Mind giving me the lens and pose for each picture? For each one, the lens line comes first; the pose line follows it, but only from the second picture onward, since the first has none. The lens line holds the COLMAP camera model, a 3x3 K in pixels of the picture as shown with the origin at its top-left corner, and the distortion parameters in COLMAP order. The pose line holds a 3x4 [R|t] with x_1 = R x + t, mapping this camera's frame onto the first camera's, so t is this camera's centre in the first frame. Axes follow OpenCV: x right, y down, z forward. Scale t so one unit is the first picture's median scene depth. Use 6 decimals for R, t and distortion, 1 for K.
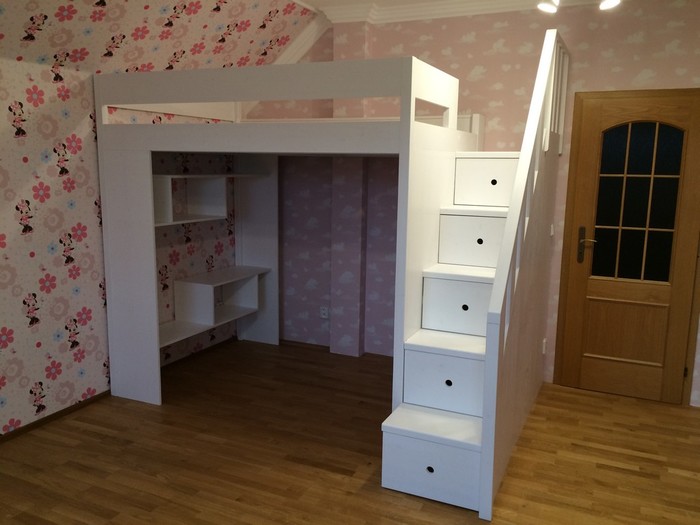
lens RADIAL K [[596.3, 0, 354.9], [0, 596.3, 259.6], [0, 0, 1]] dist [0.096990, -0.141190]
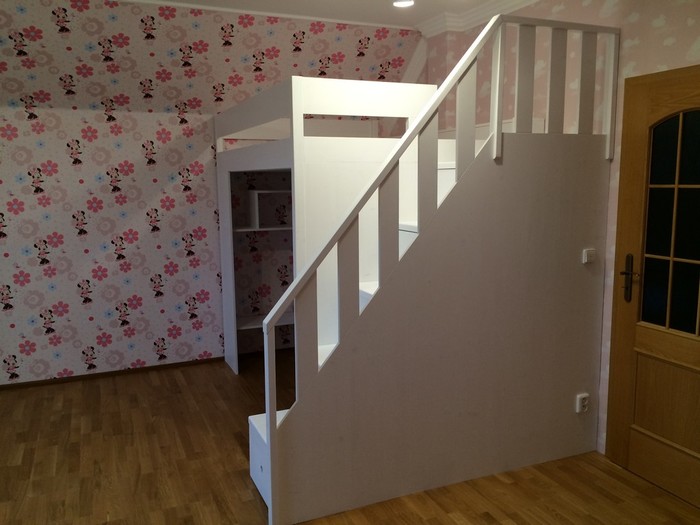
lens RADIAL K [[596.3, 0, 354.9], [0, 596.3, 259.6], [0, 0, 1]] dist [0.096990, -0.141190]
pose [[0.744049, 0.068748, -0.664579, 0.673010], [-0.087153, 0.996180, 0.005476, -0.024009], [0.662416, 0.053846, 0.747198, 0.225495]]
